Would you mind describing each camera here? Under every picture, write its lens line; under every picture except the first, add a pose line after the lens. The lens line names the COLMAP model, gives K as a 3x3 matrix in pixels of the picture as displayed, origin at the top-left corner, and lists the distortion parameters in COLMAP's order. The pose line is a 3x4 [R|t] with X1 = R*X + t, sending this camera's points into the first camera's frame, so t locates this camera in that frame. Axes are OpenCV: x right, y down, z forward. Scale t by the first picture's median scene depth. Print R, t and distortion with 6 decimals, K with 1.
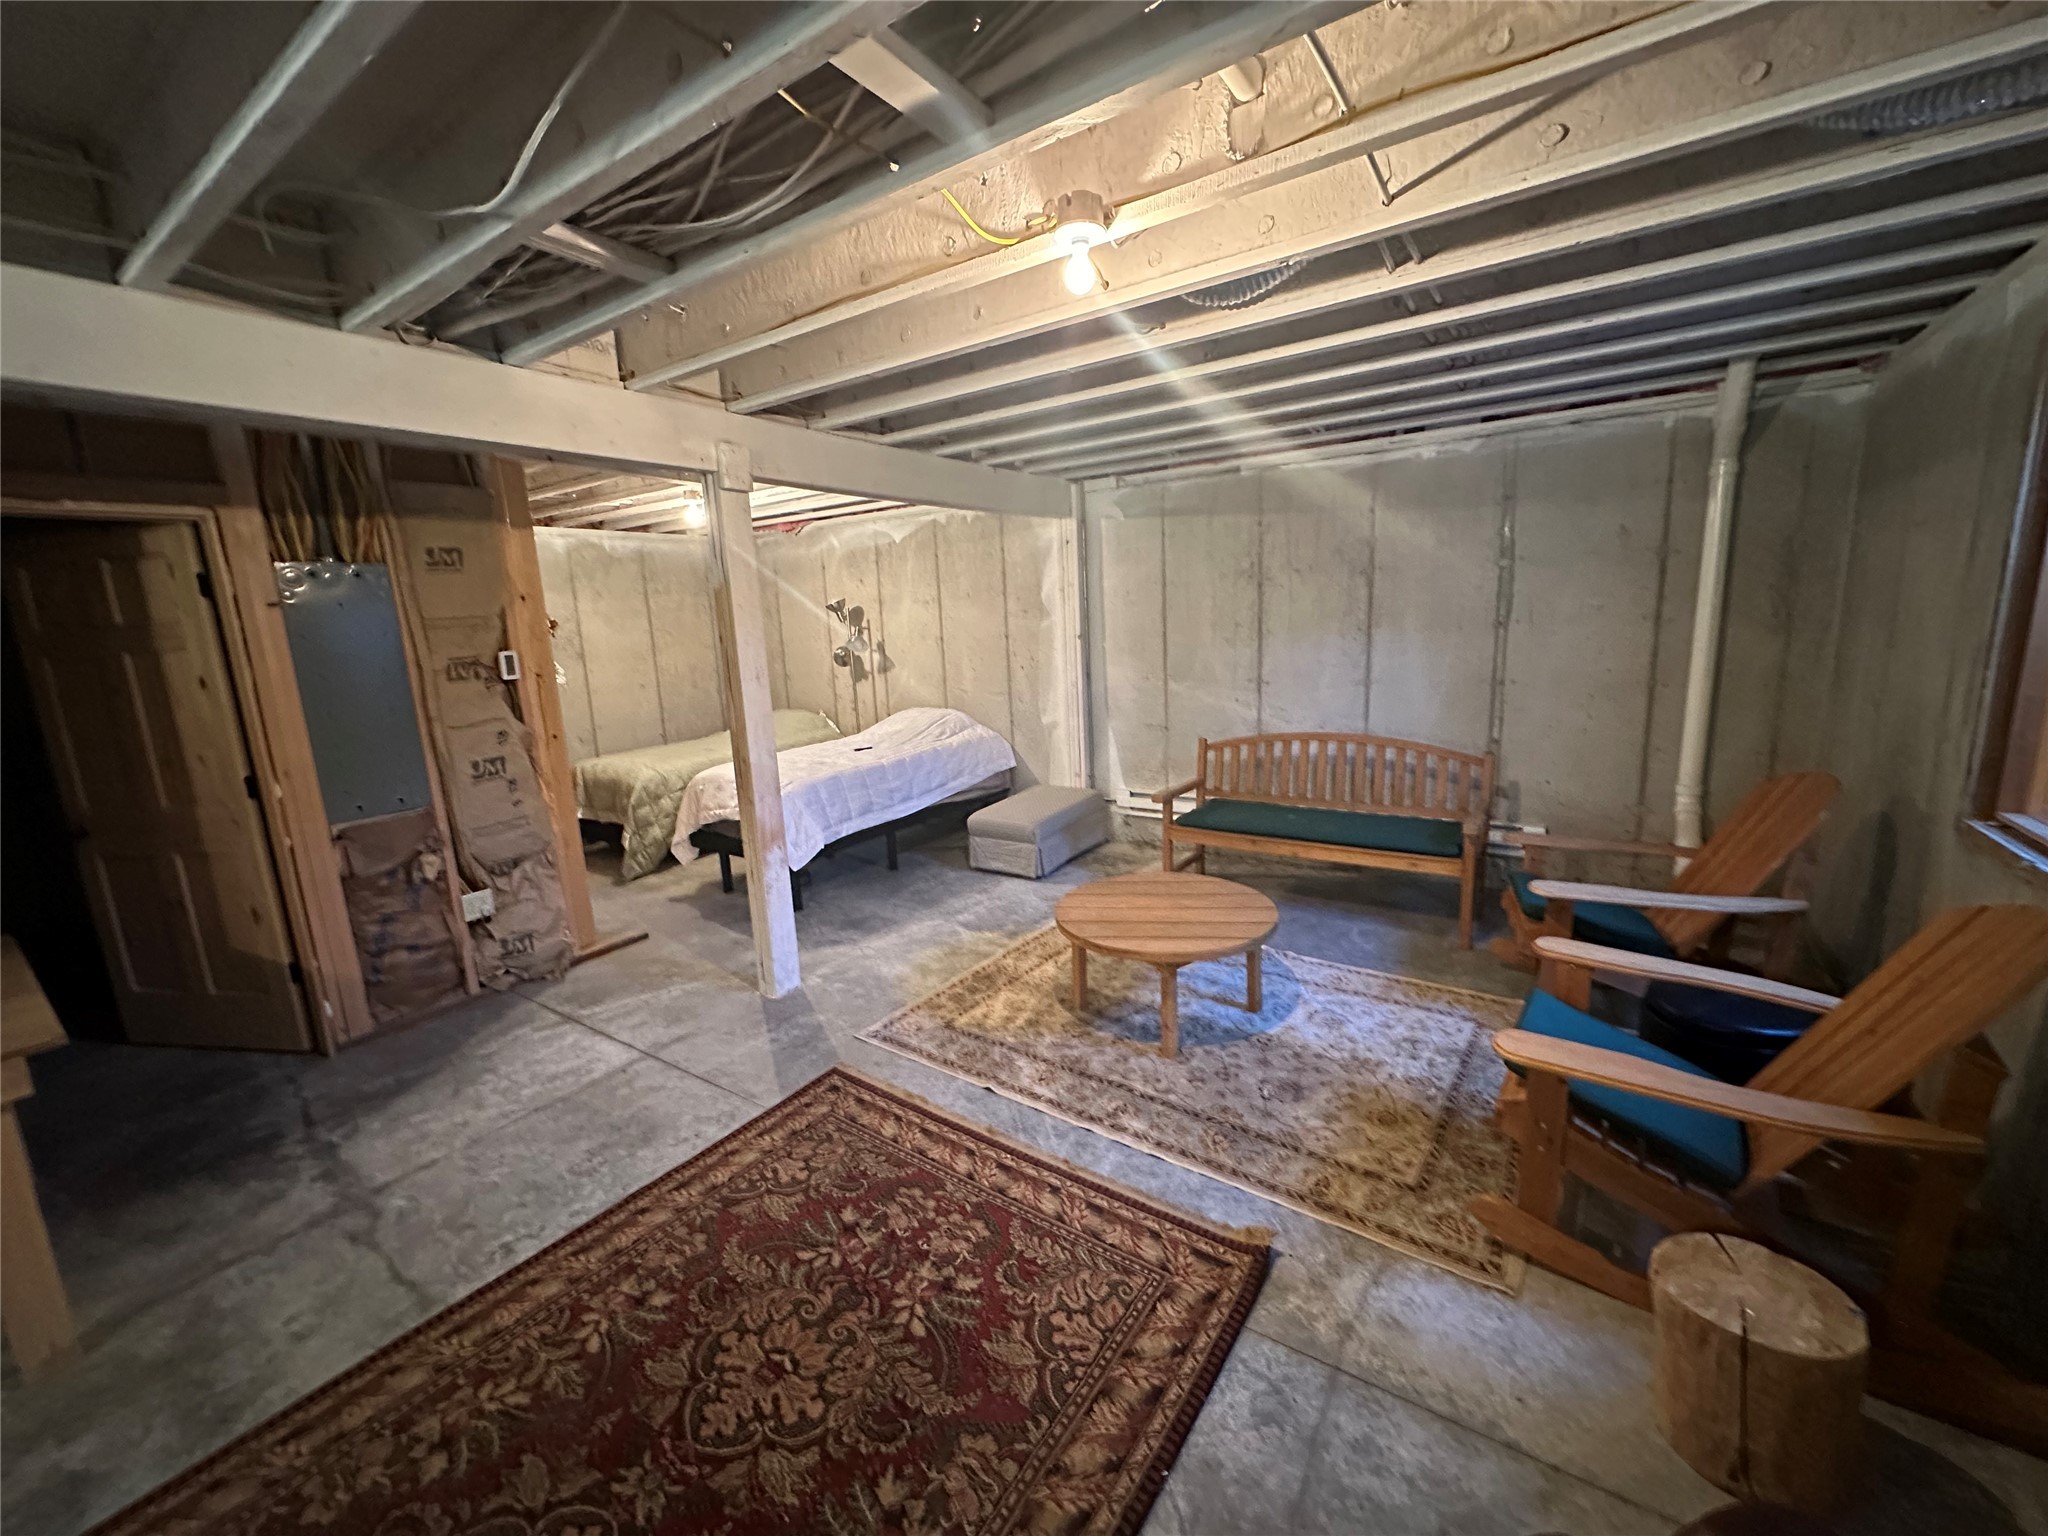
lens RADIAL K [[804.6, 0, 1035.9], [0, 804.6, 755.5], [0, 0, 1]] dist [-0.007469, 0.001284]
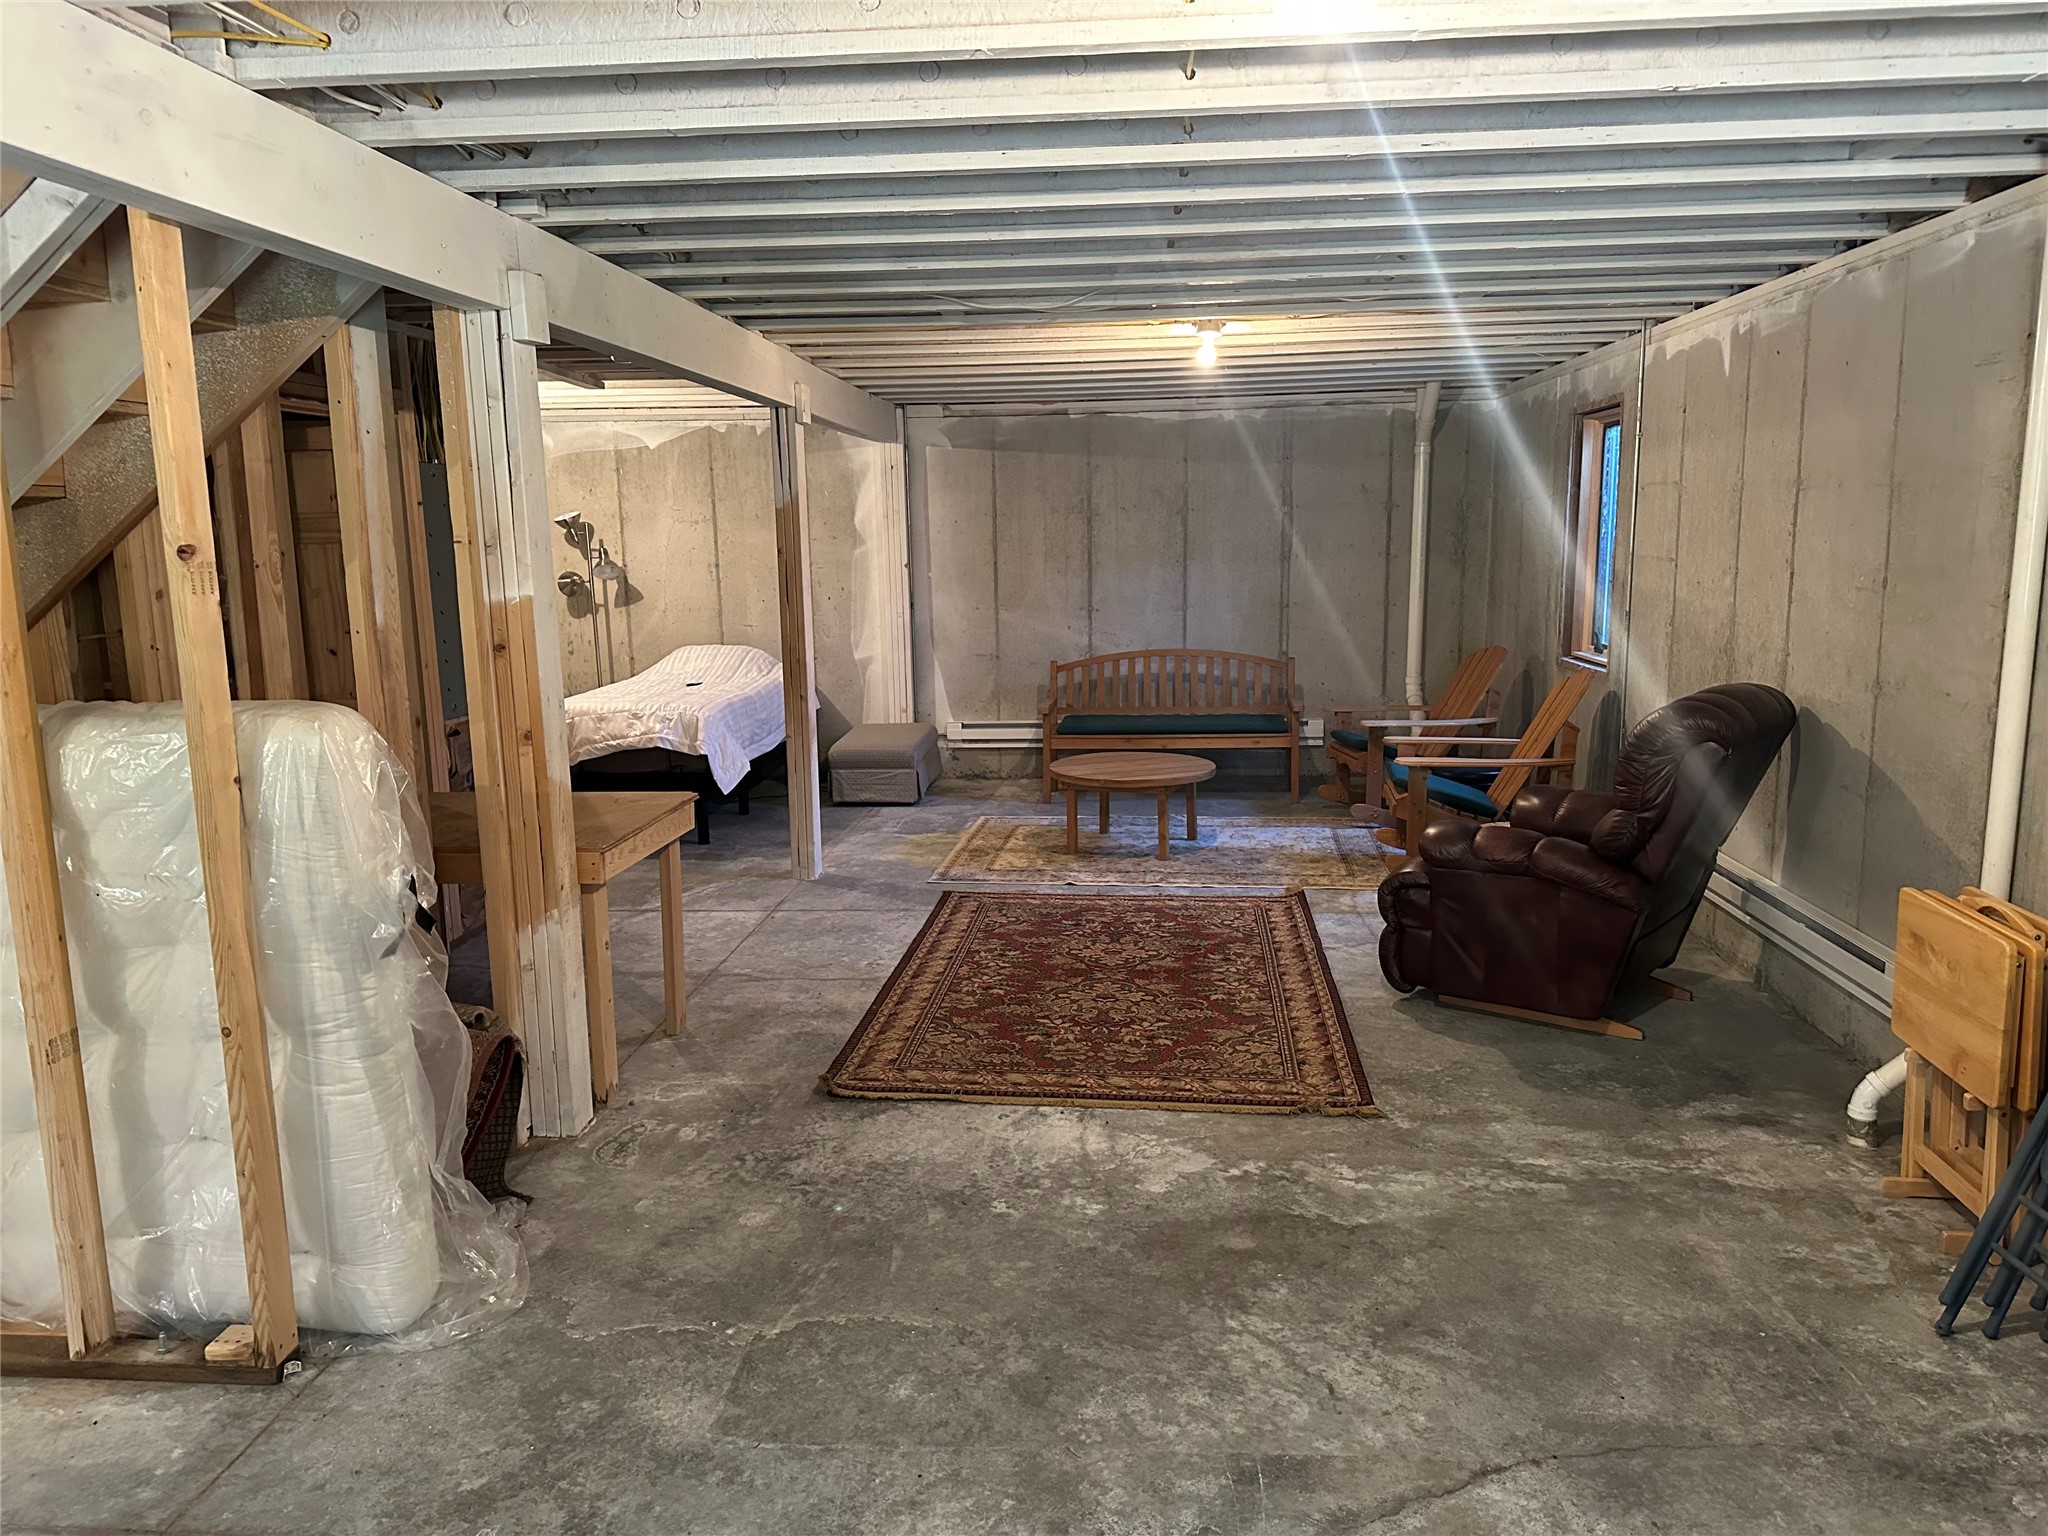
lens RADIAL K [[1414.2, 0, 1019.5], [0, 1414.2, 777.2], [0, 0, 1]] dist [0.063109, -0.075862]
pose [[0.874527, -0.050538, 0.482337, -0.844980], [0.060658, 0.998144, -0.005395, 0.159279], [-0.481169, 0.033976, 0.875969, -0.705539]]
